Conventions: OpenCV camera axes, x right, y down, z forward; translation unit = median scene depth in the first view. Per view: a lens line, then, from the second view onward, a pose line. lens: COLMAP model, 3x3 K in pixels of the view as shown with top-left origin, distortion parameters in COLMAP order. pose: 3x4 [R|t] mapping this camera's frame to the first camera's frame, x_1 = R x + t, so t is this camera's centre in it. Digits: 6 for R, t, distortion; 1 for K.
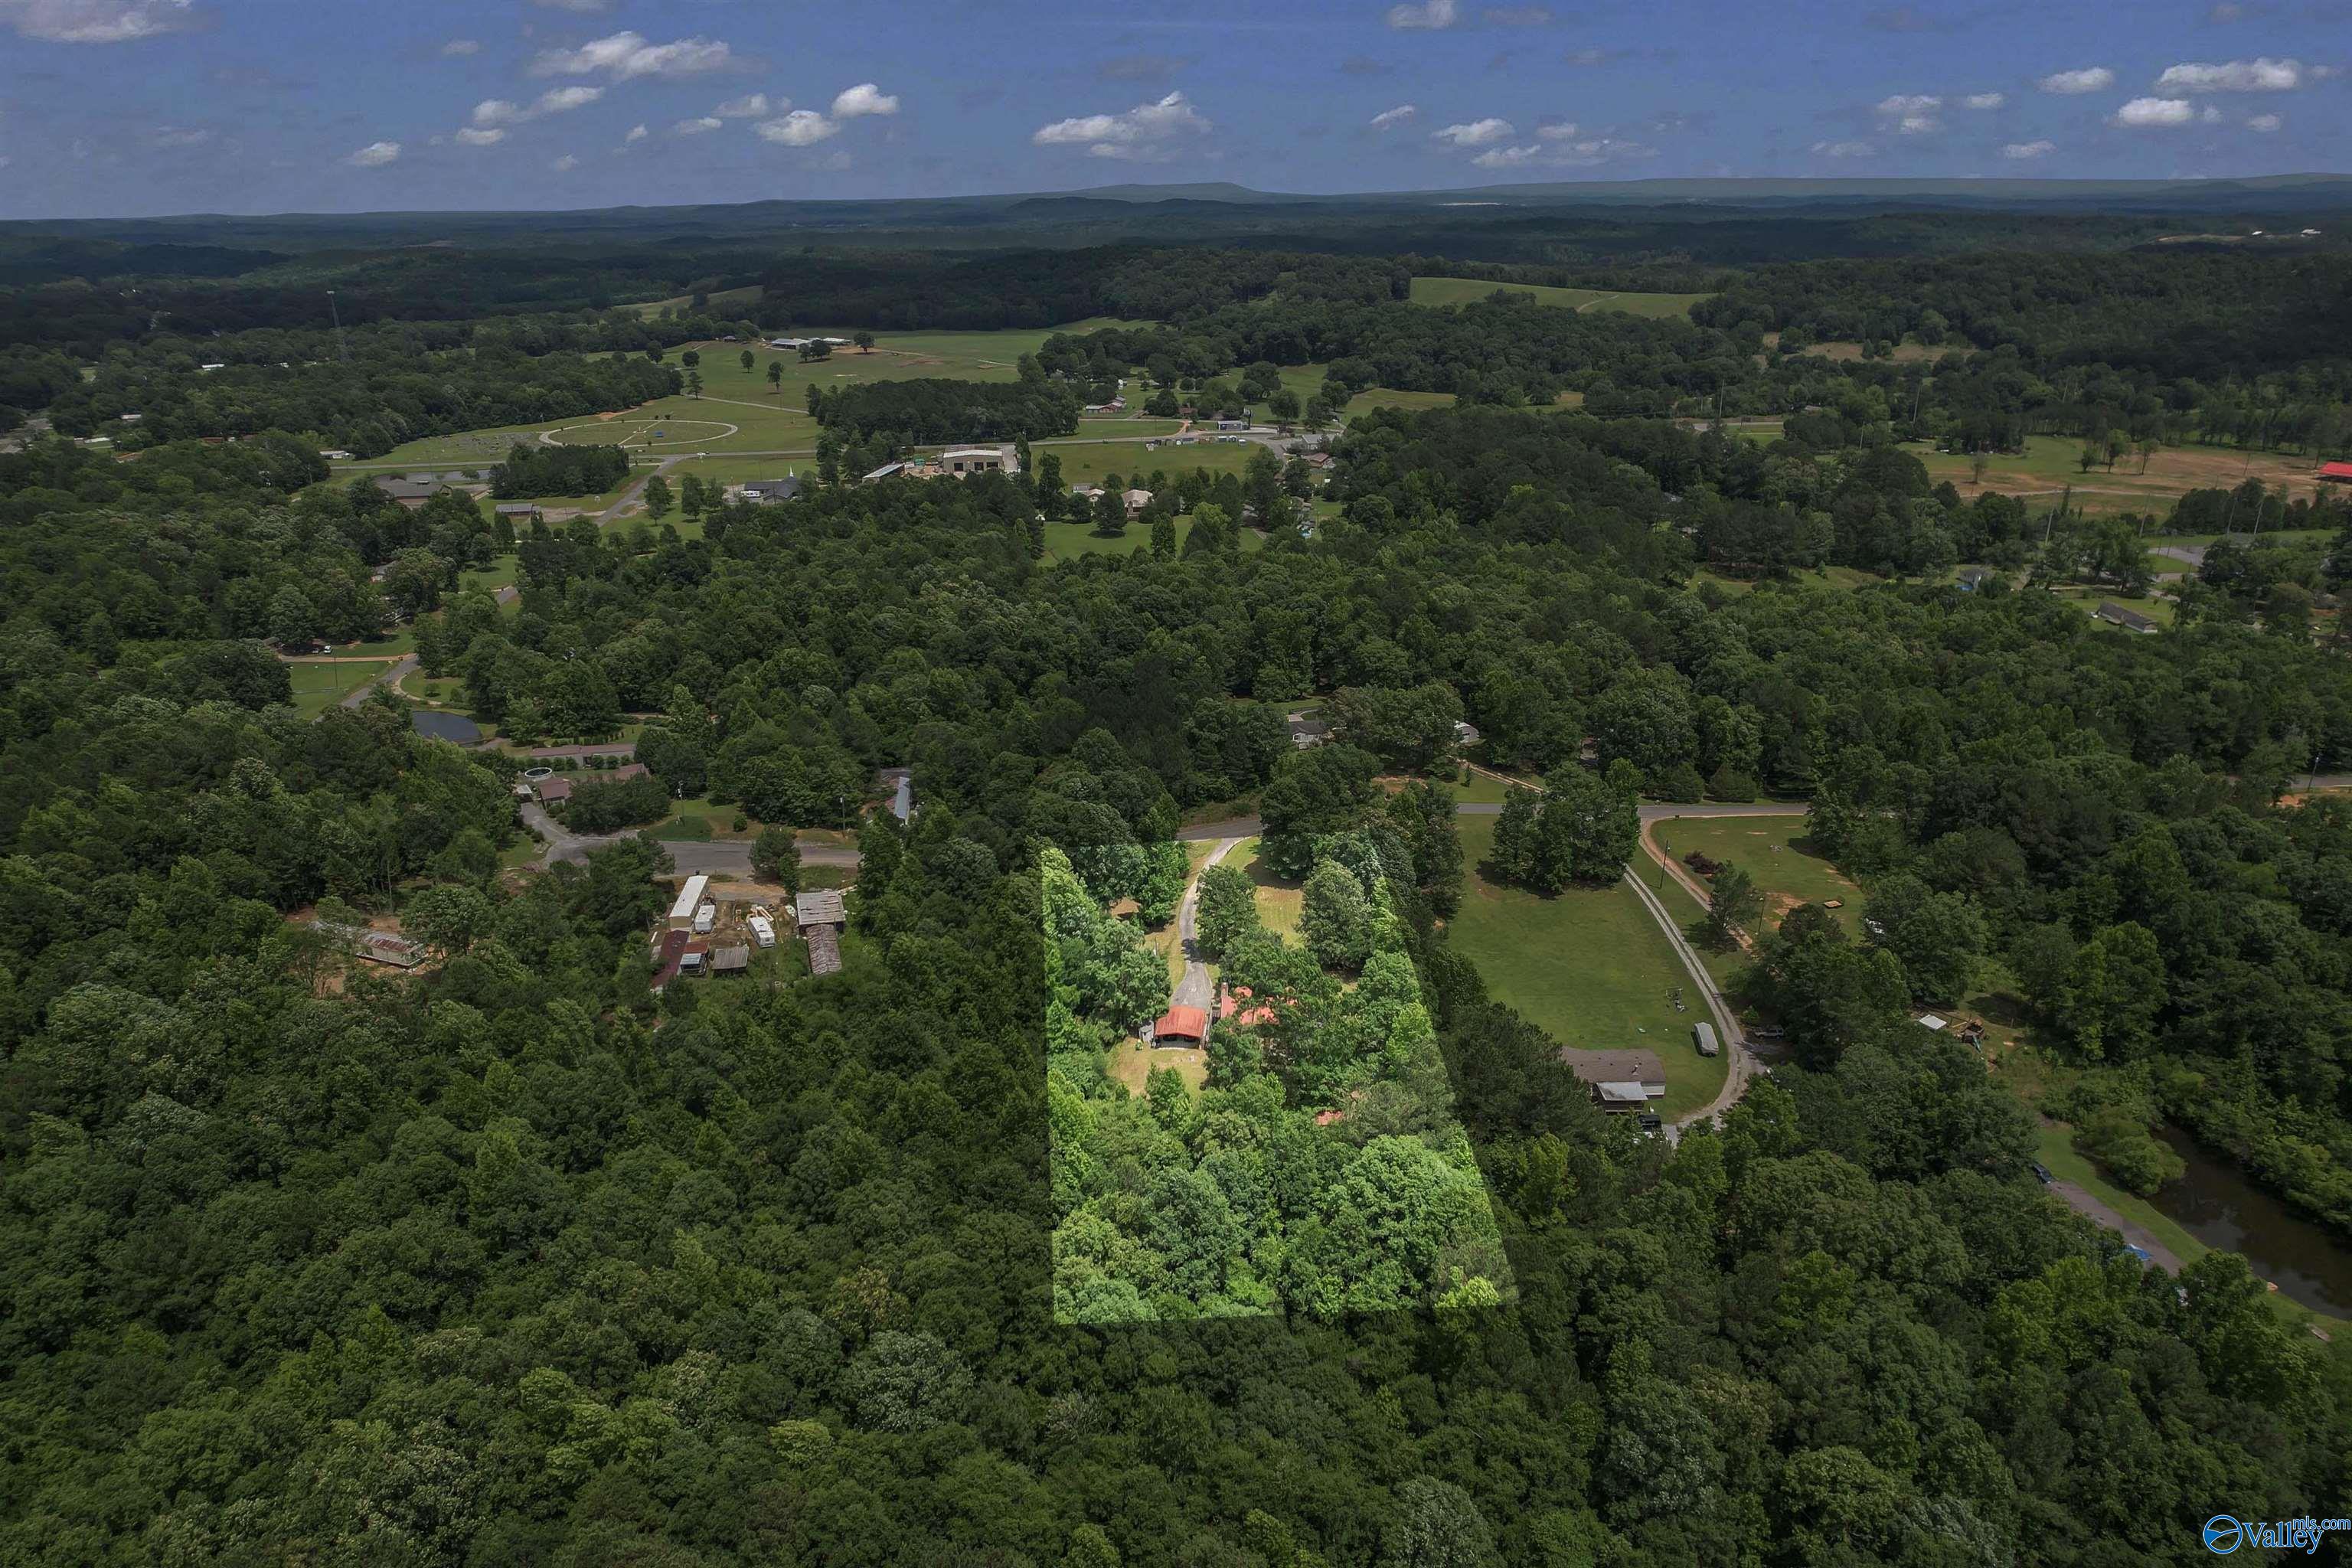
lens RADIAL K [[1490.1, 0, 1185.1], [0, 1490.1, 731.9], [0, 0, 1]] dist [-0.077220, 0.077126]
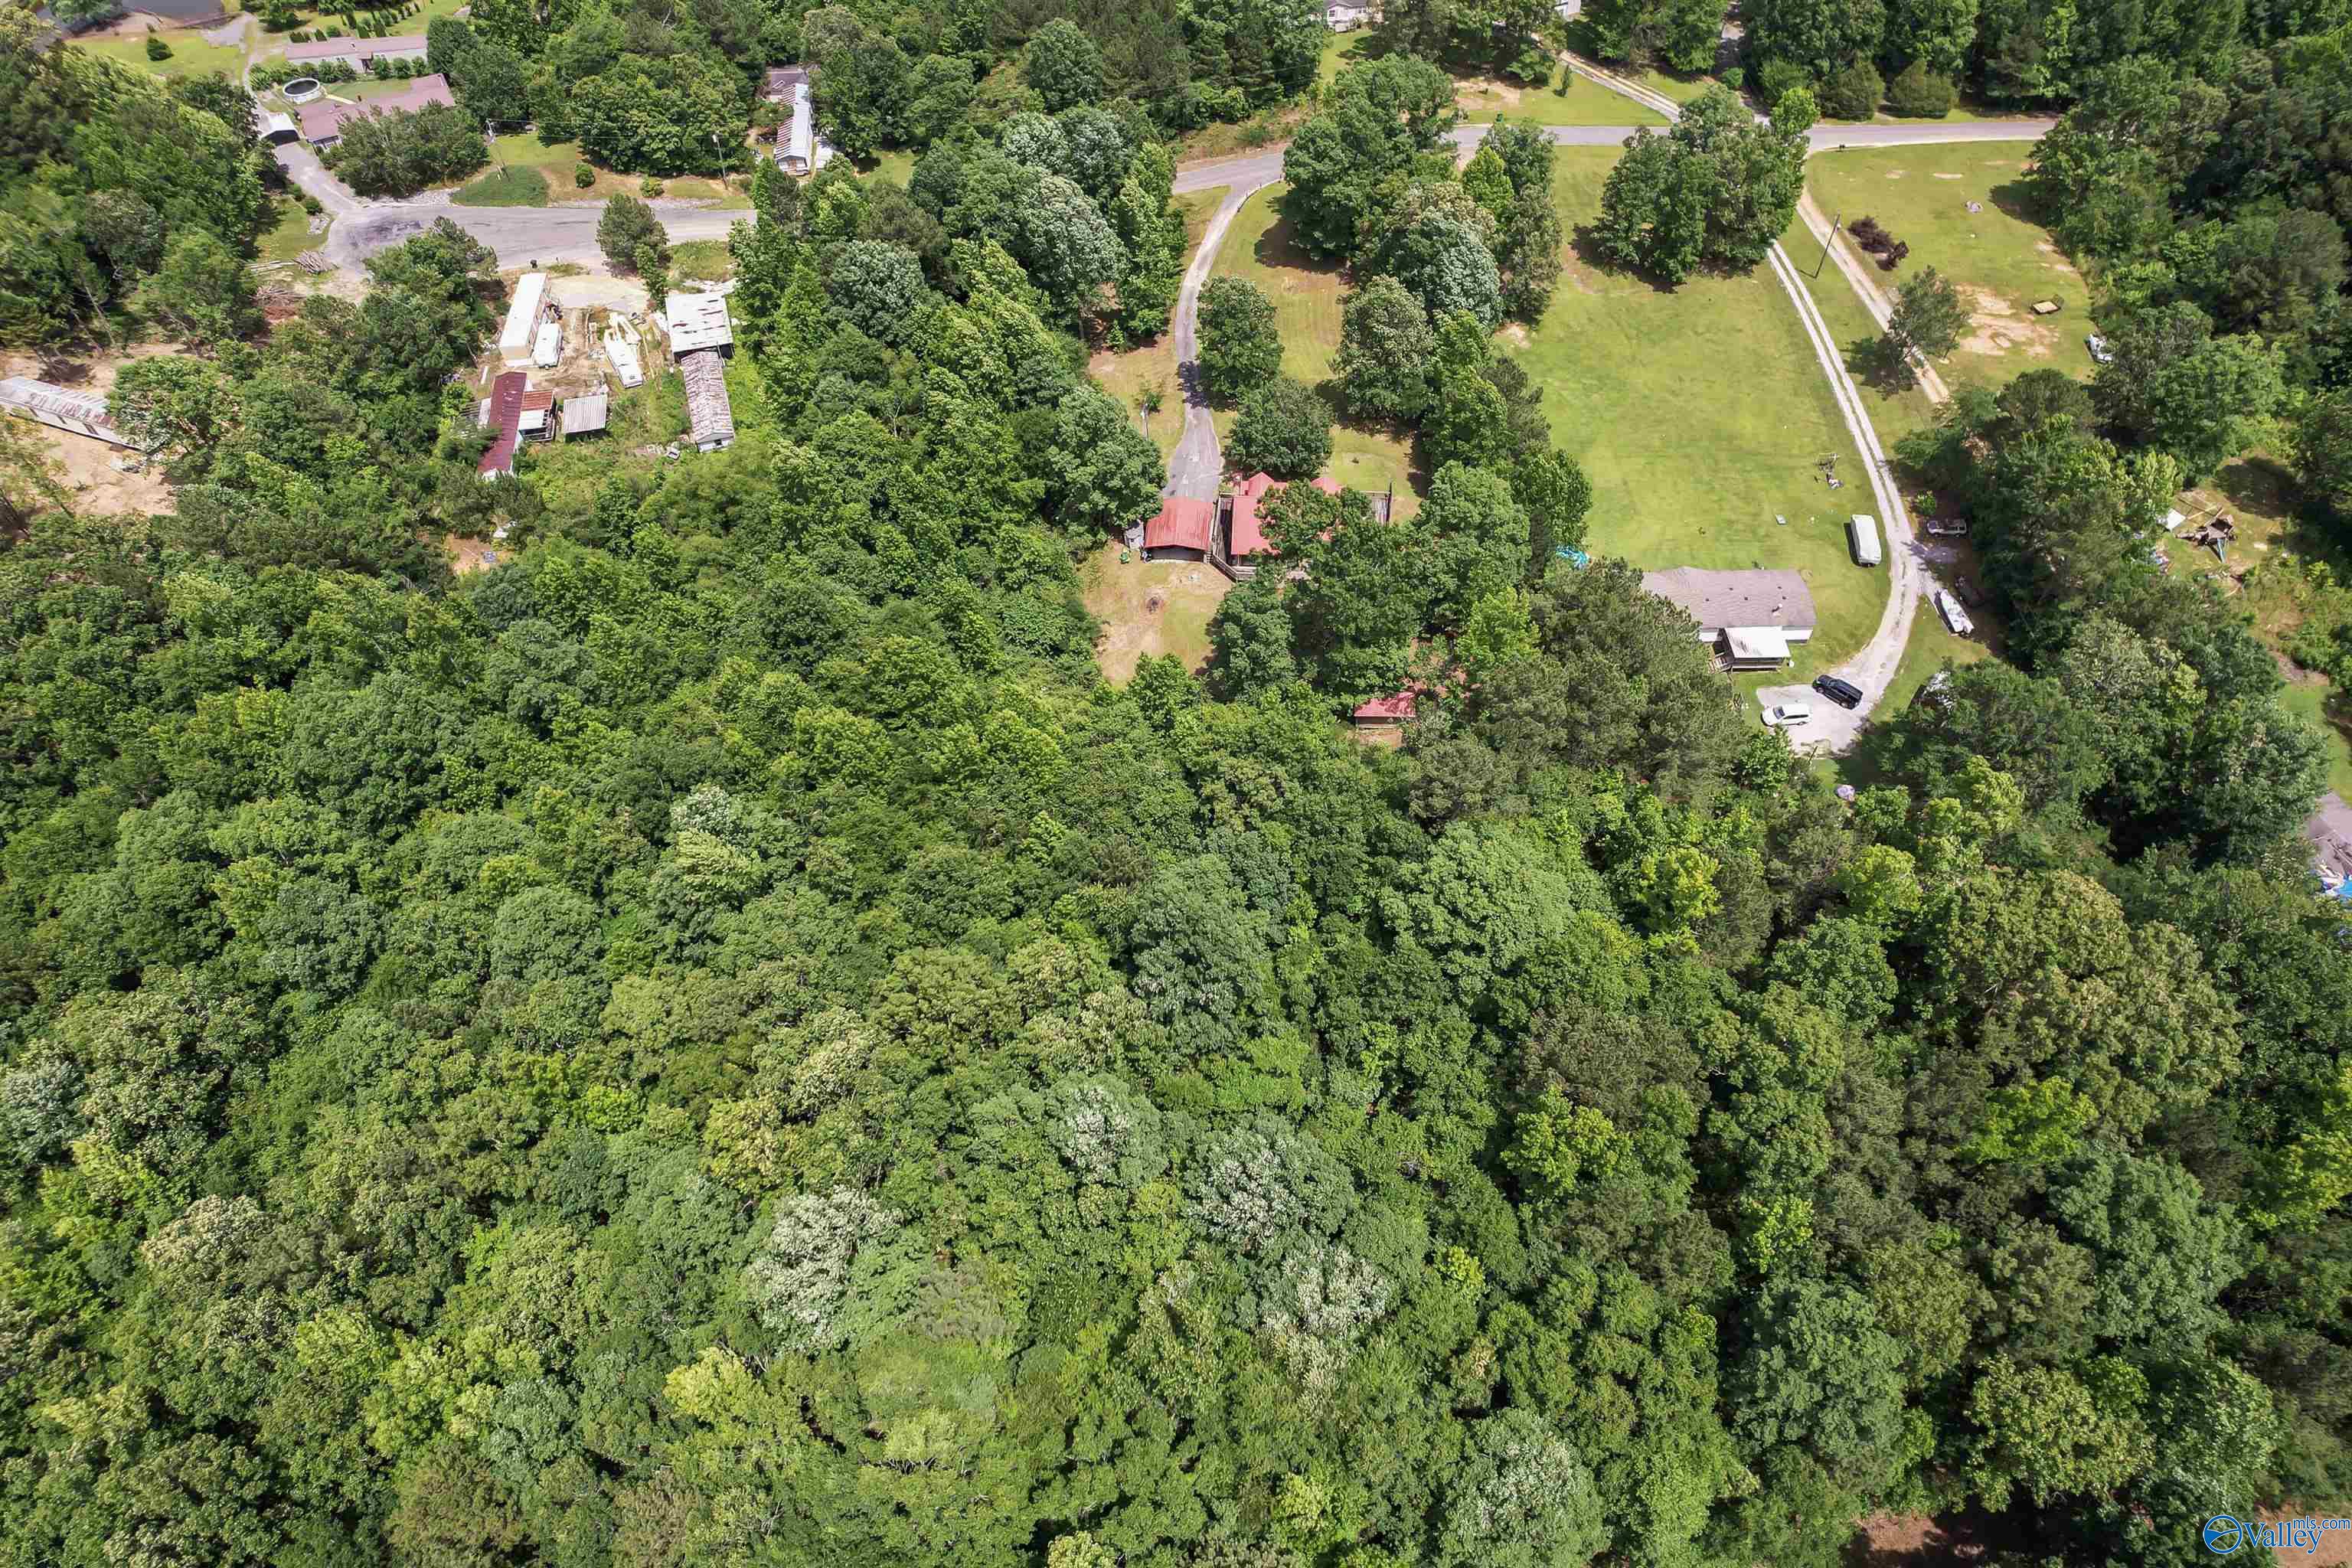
lens RADIAL K [[1490.1, 0, 1185.1], [0, 1490.1, 731.9], [0, 0, 1]] dist [-0.077220, 0.077126]
pose [[0.999933, -0.011283, -0.002759, 0.000901], [0.011051, 0.850947, 0.525136, -0.094666], [-0.003577, -0.525131, 0.851014, 0.253766]]
